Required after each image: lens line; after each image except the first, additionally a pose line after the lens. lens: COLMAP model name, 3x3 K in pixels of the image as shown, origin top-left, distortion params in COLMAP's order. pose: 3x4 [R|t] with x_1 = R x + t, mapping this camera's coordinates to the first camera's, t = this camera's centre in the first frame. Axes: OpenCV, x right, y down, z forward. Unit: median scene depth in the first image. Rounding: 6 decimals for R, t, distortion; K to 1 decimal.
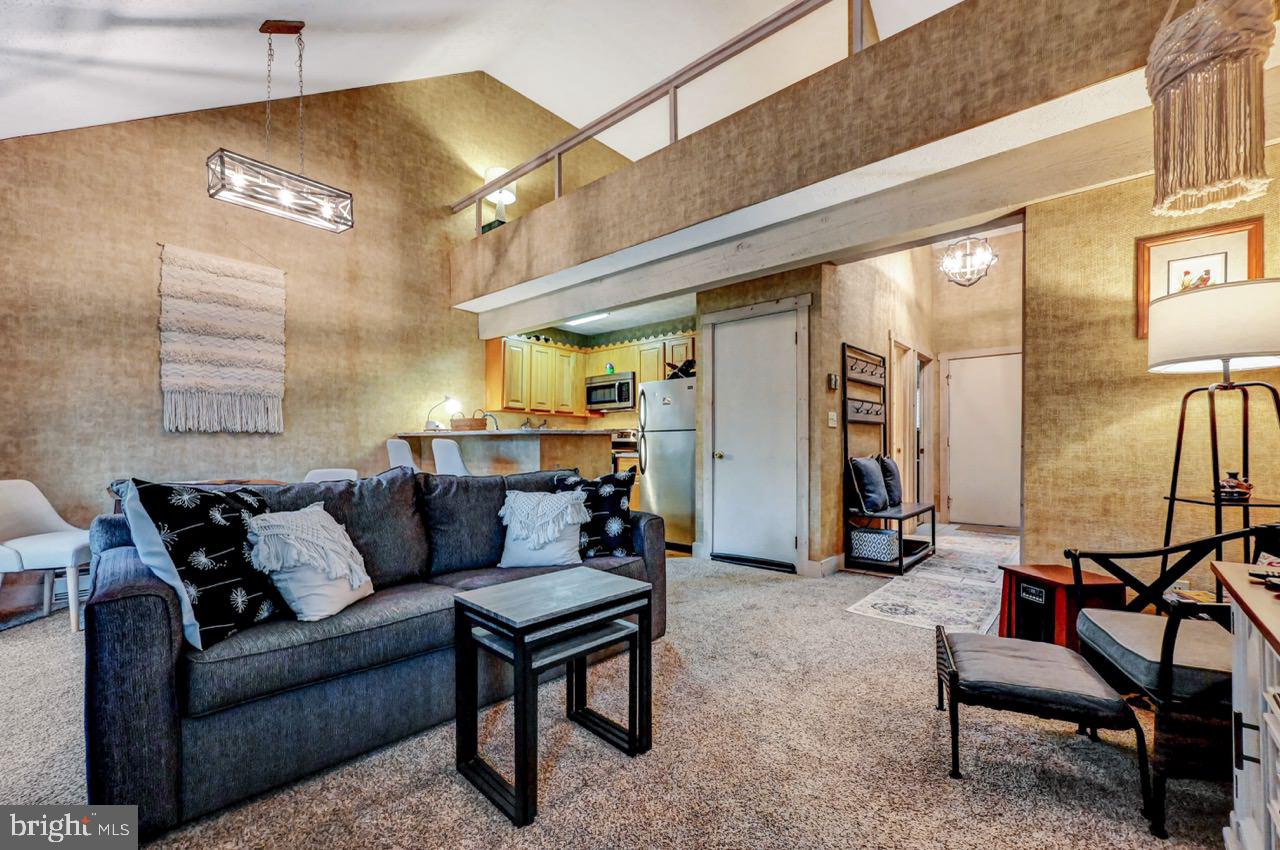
lens RADIAL K [[518.8, 0, 645.1], [0, 518.8, 442.1], [0, 0, 1]] dist [0.001284, 0.000428]
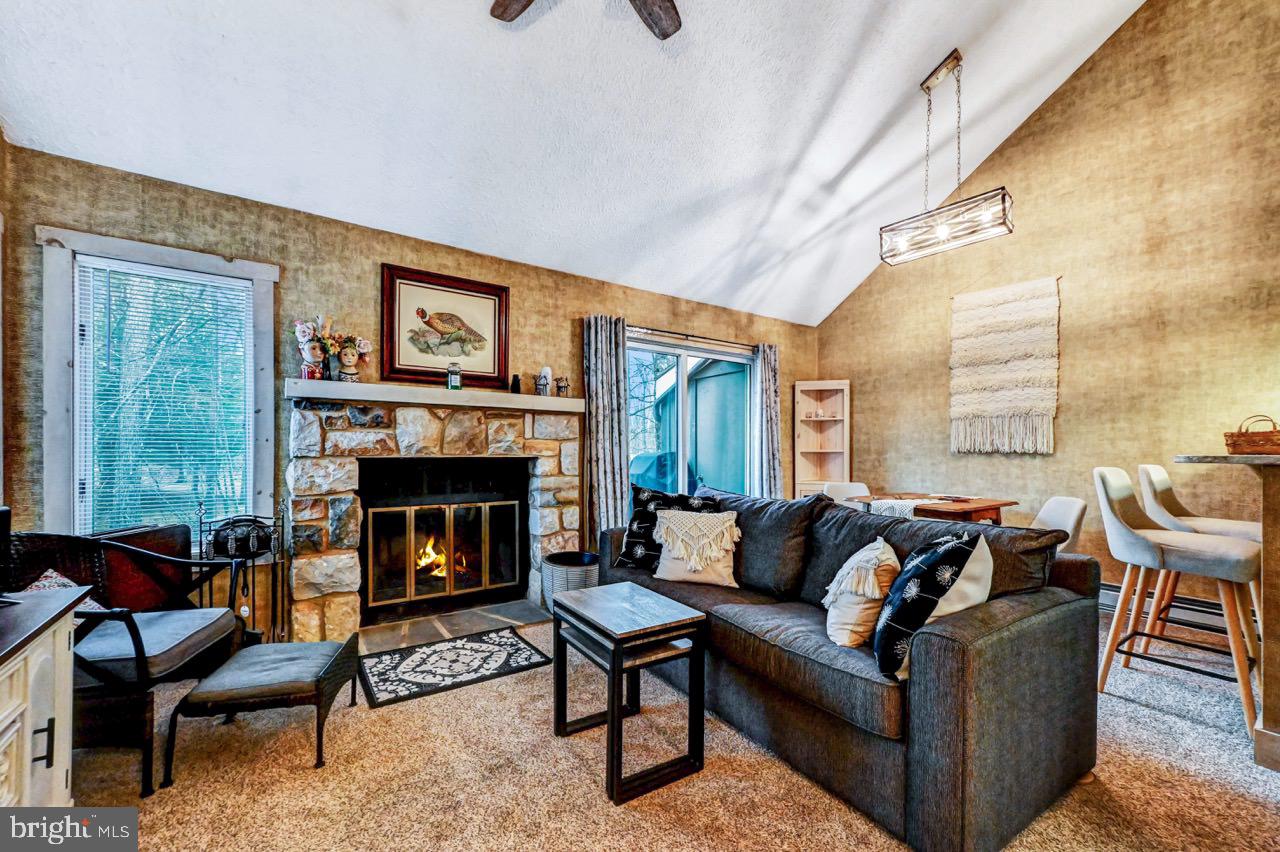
lens RADIAL K [[526.6, 0, 640.5], [0, 526.6, 452.1], [0, 0, 1]] dist [0.000959, 0.000820]
pose [[-0.230293, 0.010081, -0.973069, 0.349815], [-0.006082, 0.999912, 0.011799, -0.024937], [0.973102, 0.008635, -0.230212, 0.467193]]
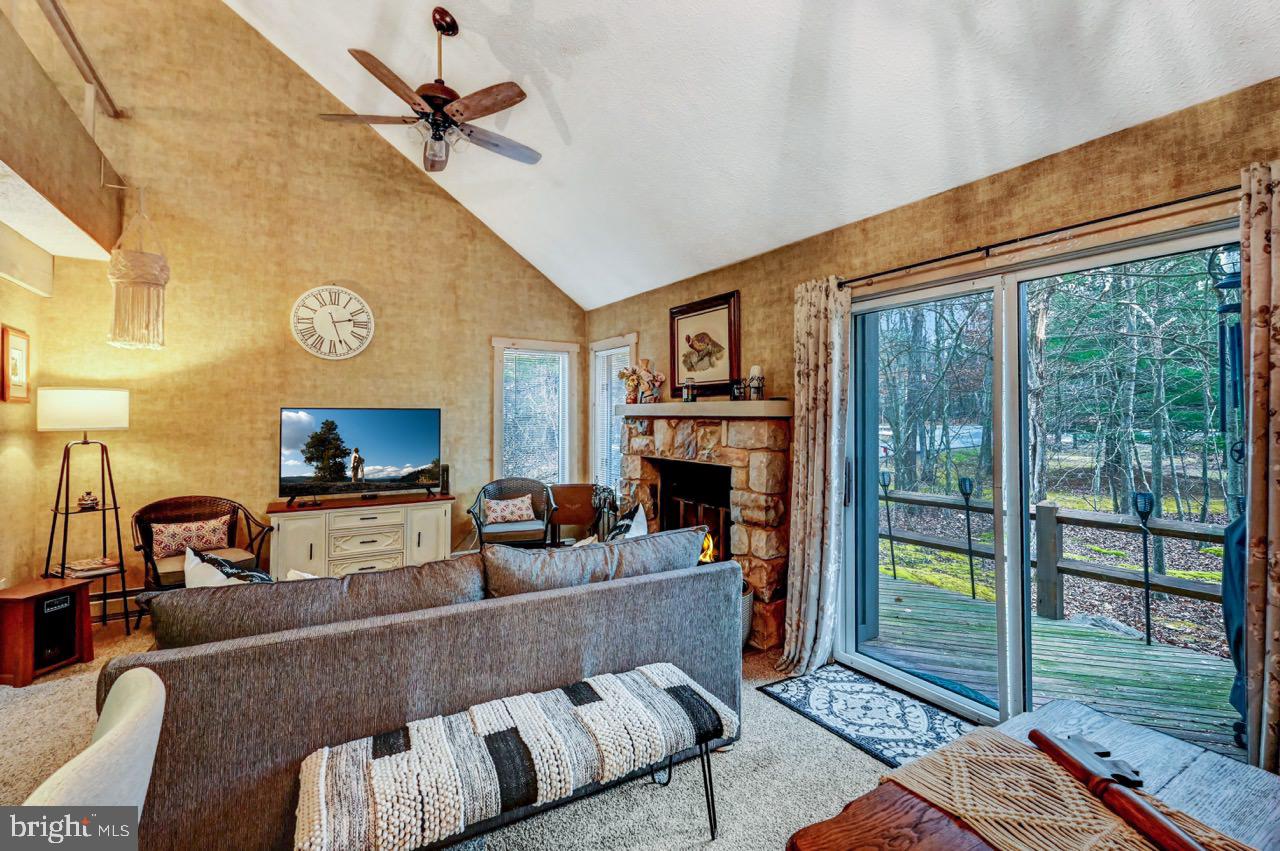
lens RADIAL K [[570.1, 0, 640.3], [0, 570.1, 400.4], [0, 0, 1]] dist [-0.001293, -0.000148]
pose [[-0.956286, 0.009647, 0.292274, -0.484362], [0.001137, 0.999571, -0.029272, -0.075919], [-0.292431, -0.027660, -0.955886, 0.926569]]
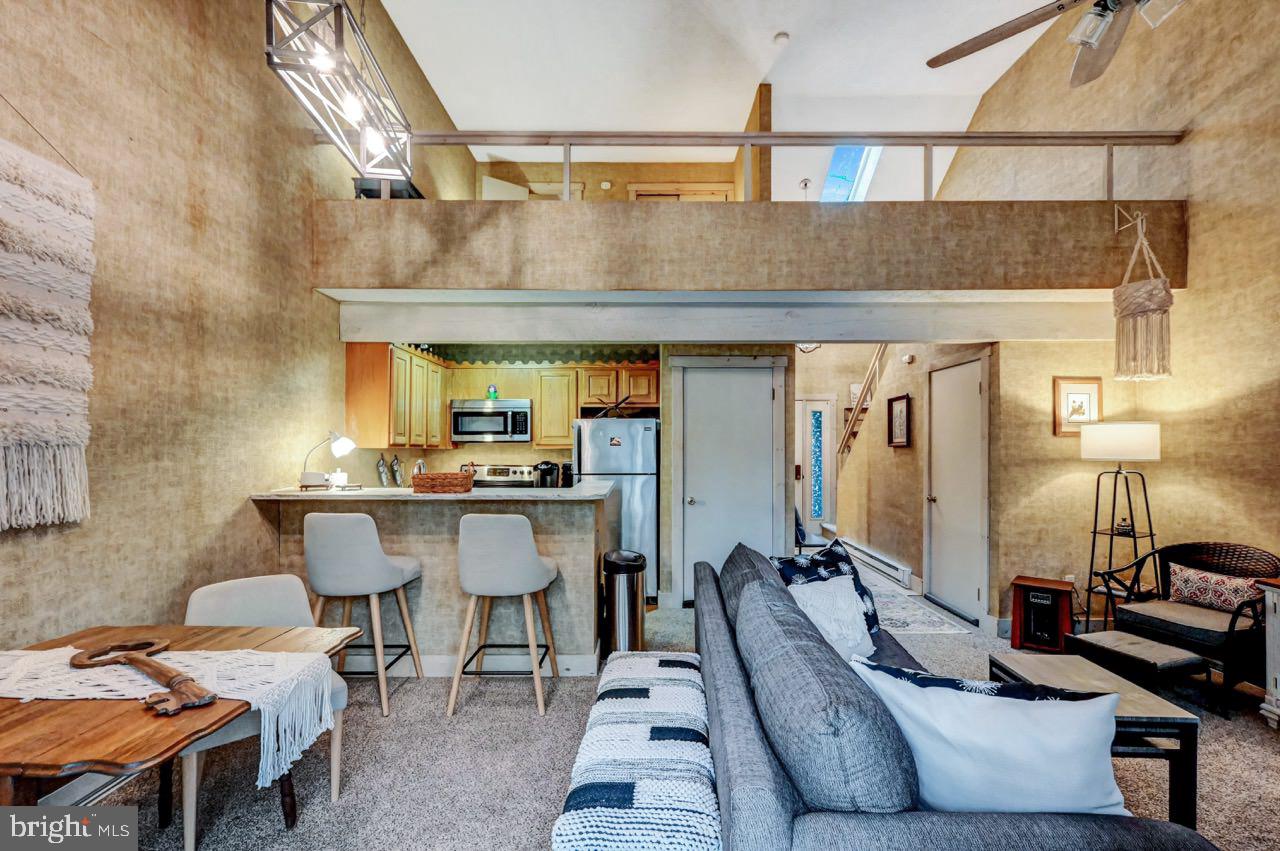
lens RADIAL K [[547.8, 0, 647.5], [0, 547.8, 441.0], [0, 0, 1]] dist [-0.001165, 0.000293]
pose [[0.751829, 0.004106, 0.659346, -0.594962], [-0.003306, 0.999992, -0.002458, -0.084156], [-0.659350, -0.000332, 0.751836, 0.258259]]
